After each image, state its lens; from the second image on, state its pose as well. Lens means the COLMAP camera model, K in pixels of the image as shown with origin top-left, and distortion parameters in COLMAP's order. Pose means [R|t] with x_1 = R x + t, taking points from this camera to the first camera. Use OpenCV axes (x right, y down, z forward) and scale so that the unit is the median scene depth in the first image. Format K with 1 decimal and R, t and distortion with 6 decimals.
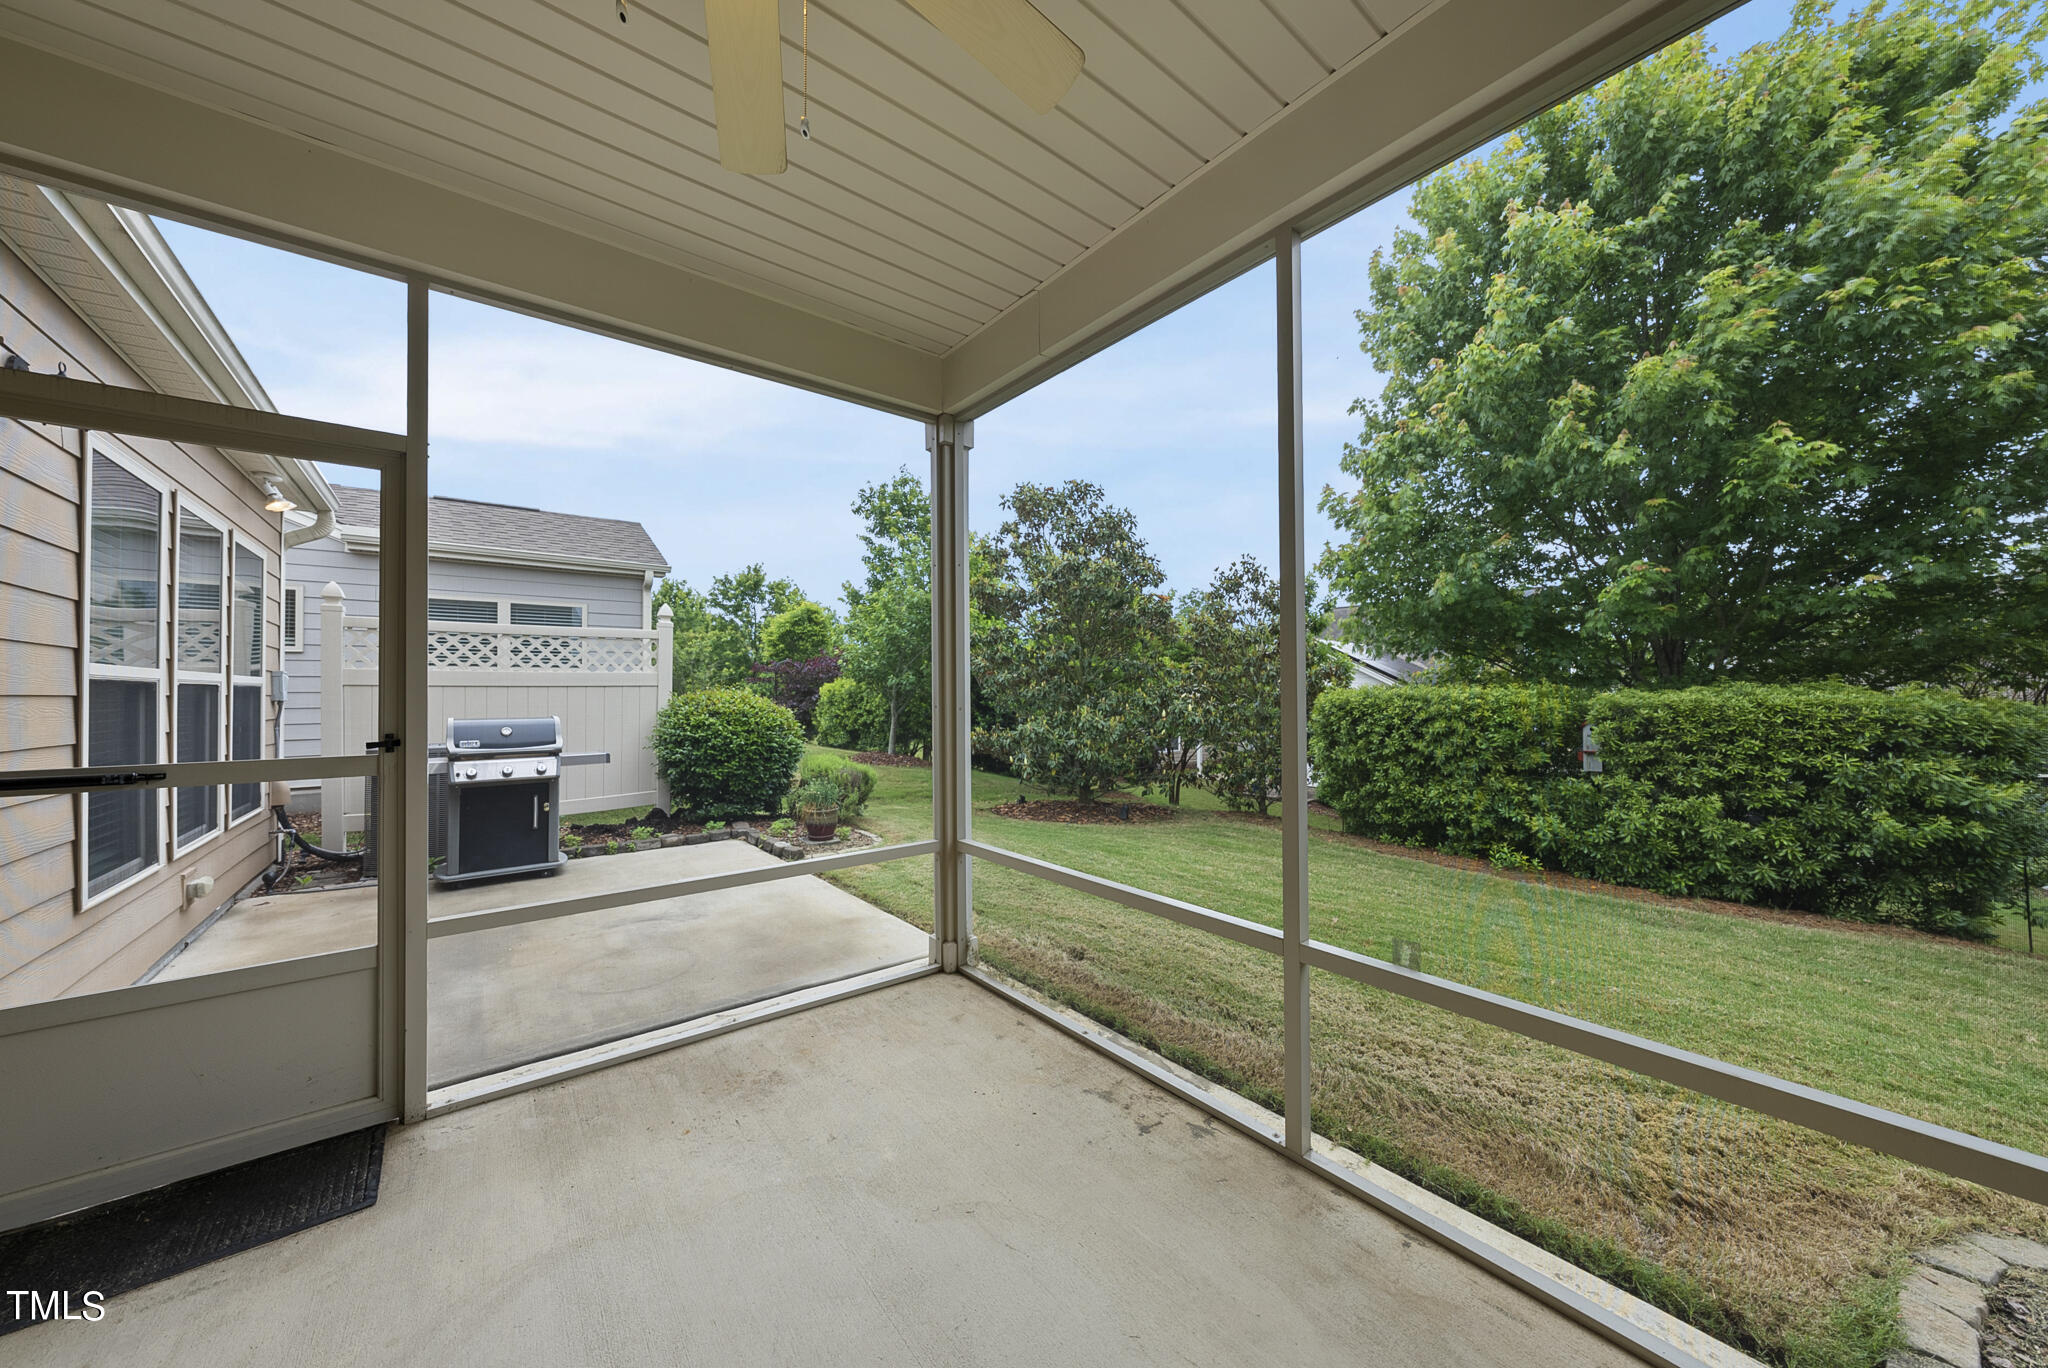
lens RADIAL K [[707.9, 0, 1028.4], [0, 707.9, 669.8], [0, 0, 1]] dist [-0.001553, -0.000116]
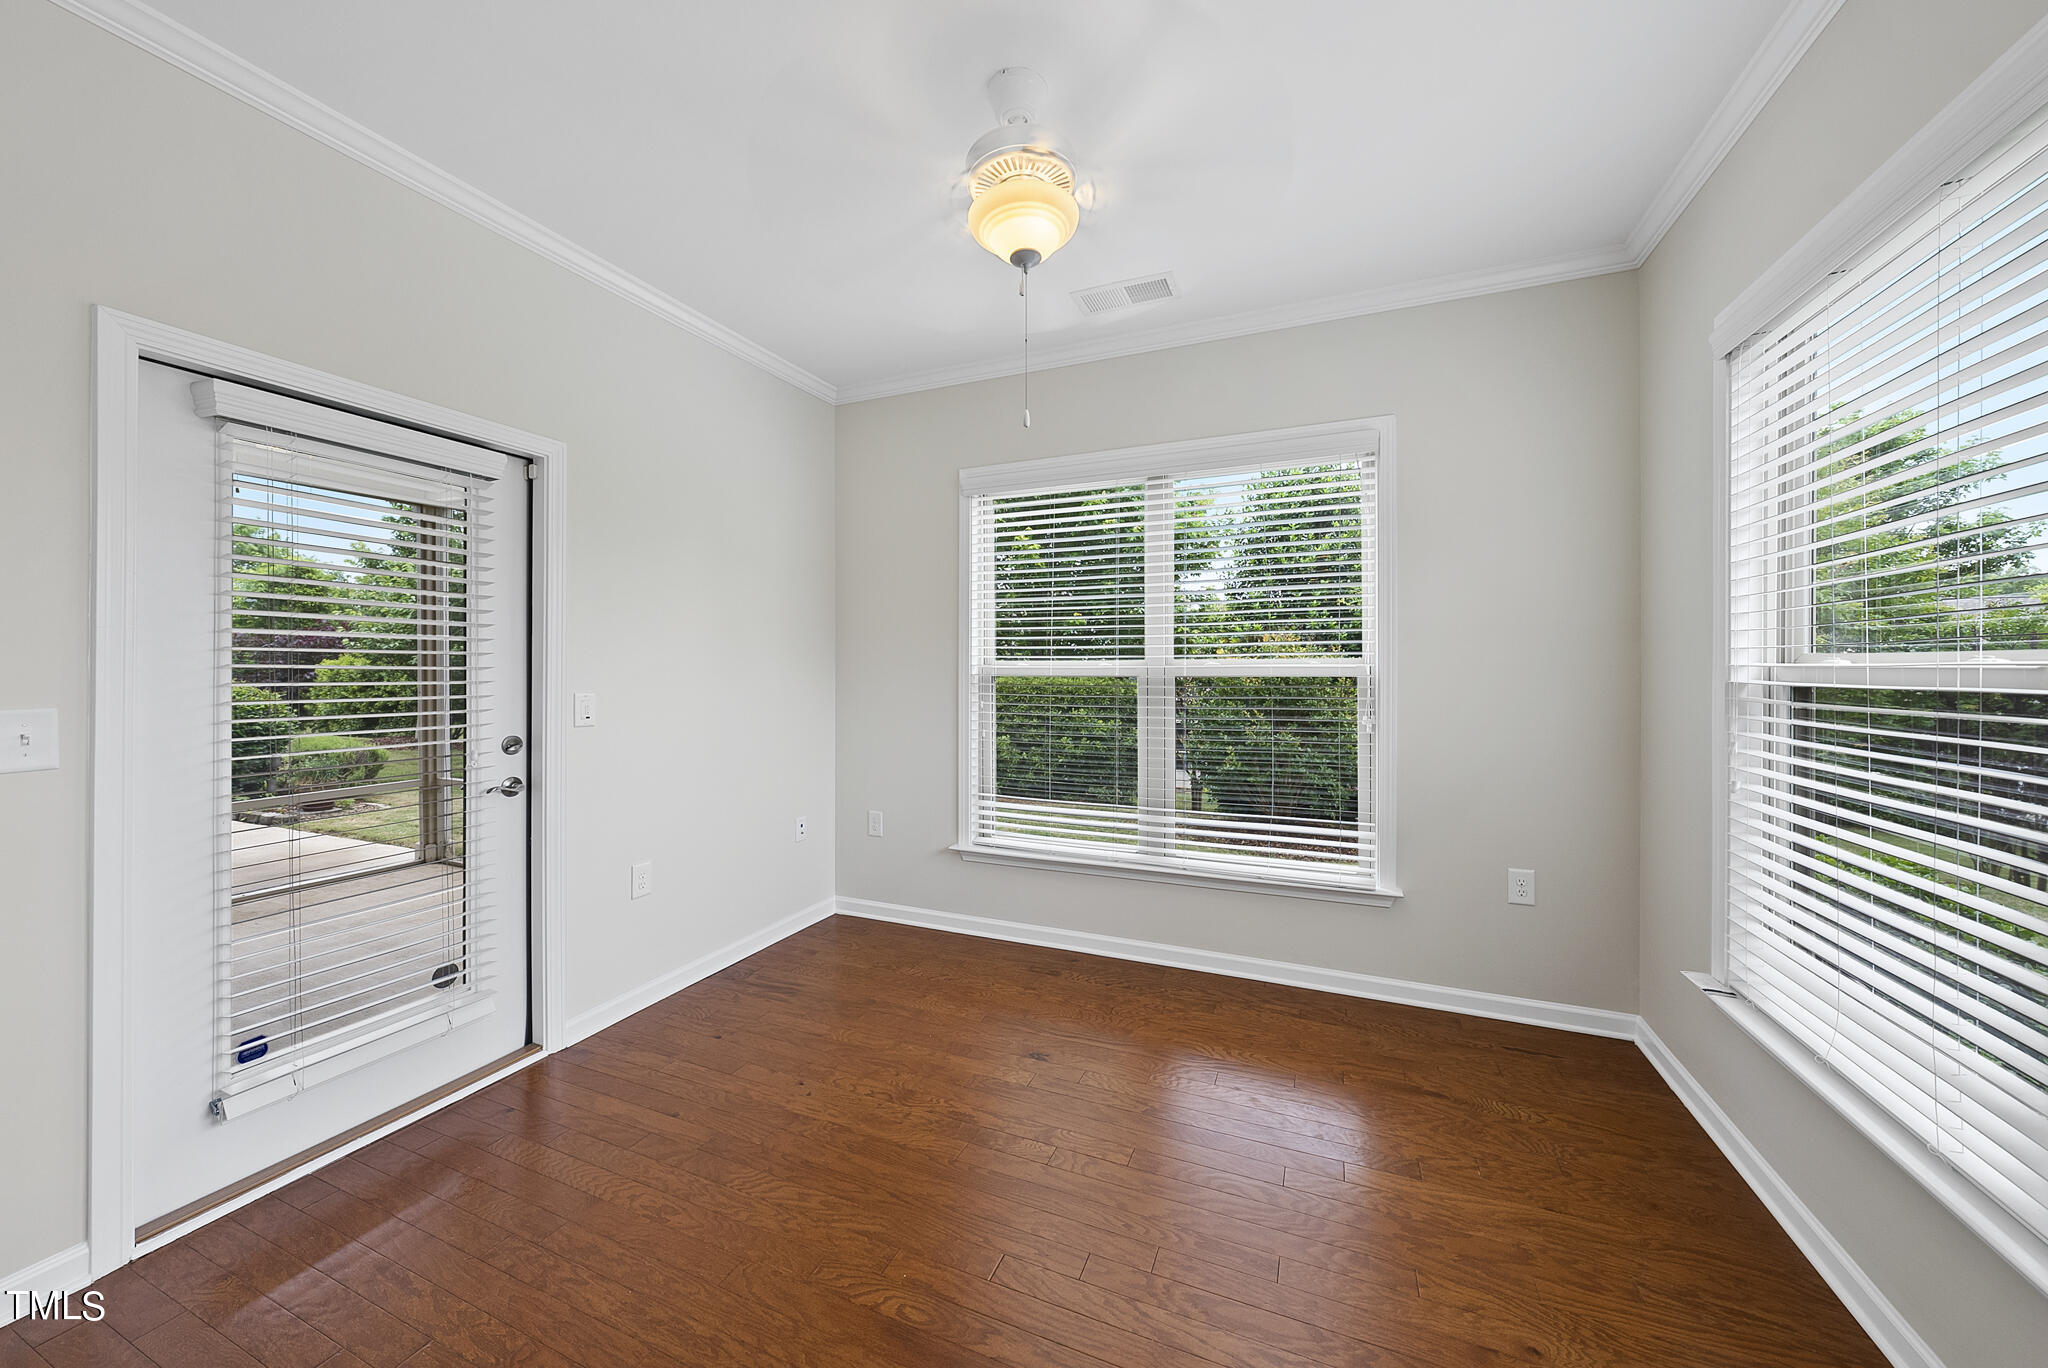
lens RADIAL K [[707.9, 0, 1028.4], [0, 707.9, 669.8], [0, 0, 1]] dist [-0.001553, -0.000116]
pose [[0.876336, 0.001183, 0.481699, 0.136680], [-0.018134, 0.999369, 0.030537, -0.031736], [-0.481359, -0.035496, 0.875805, -0.459303]]
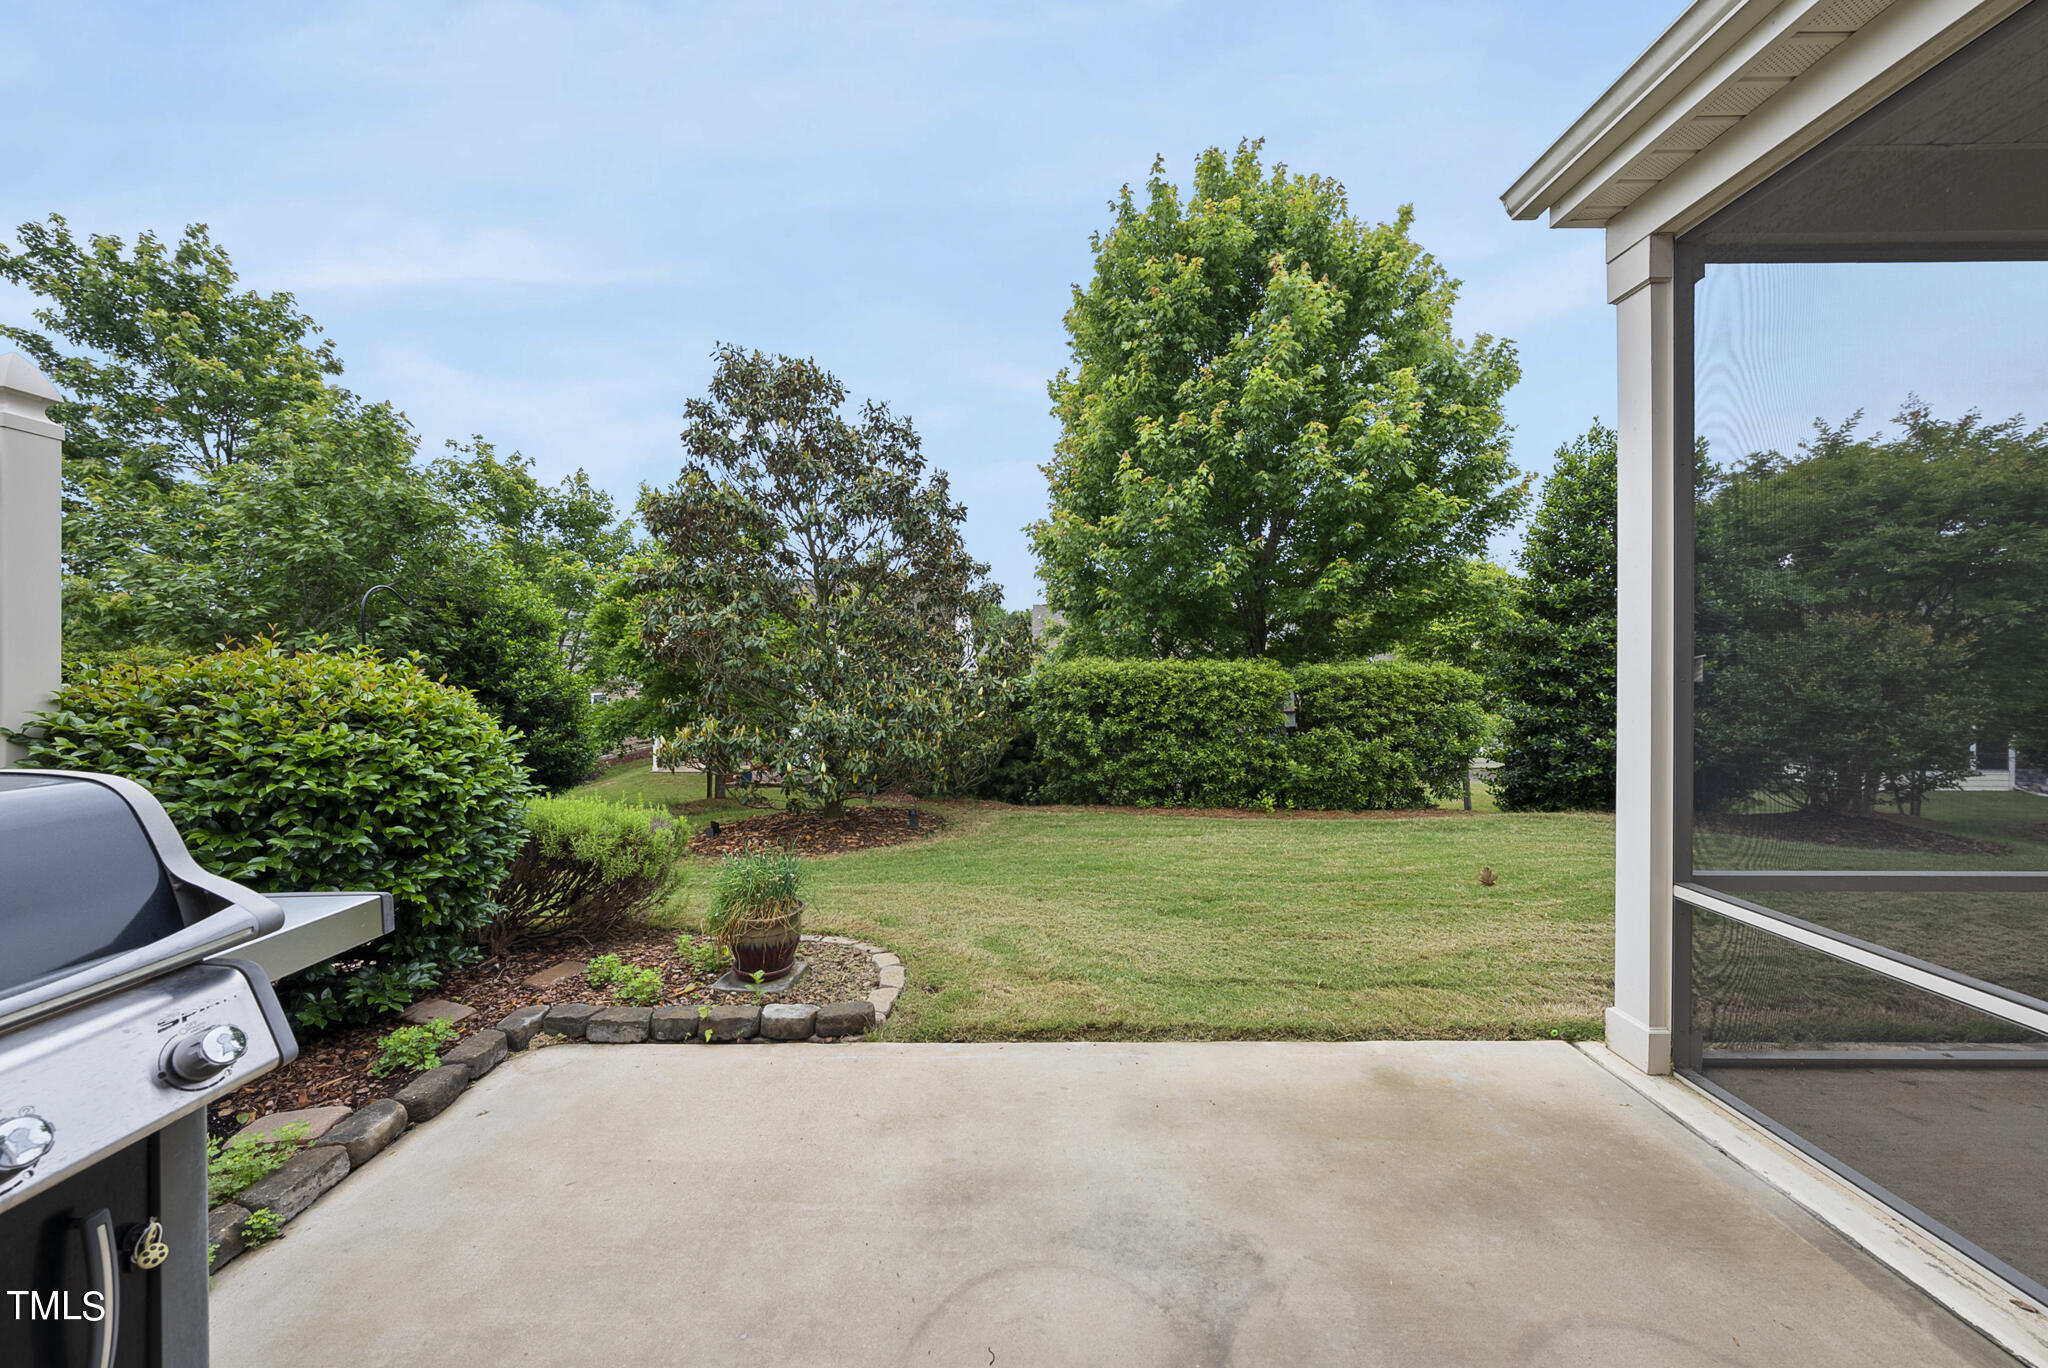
lens RADIAL K [[729.9, 0, 1031.4], [0, 729.9, 662.5], [0, 0, 1]] dist [-0.002237, -0.000259]
pose [[0.633896, 0.002454, 0.773415, -0.513613], [-0.021498, 0.999664, 0.014449, 0.021061], [-0.773120, -0.025786, 0.633736, 0.521497]]
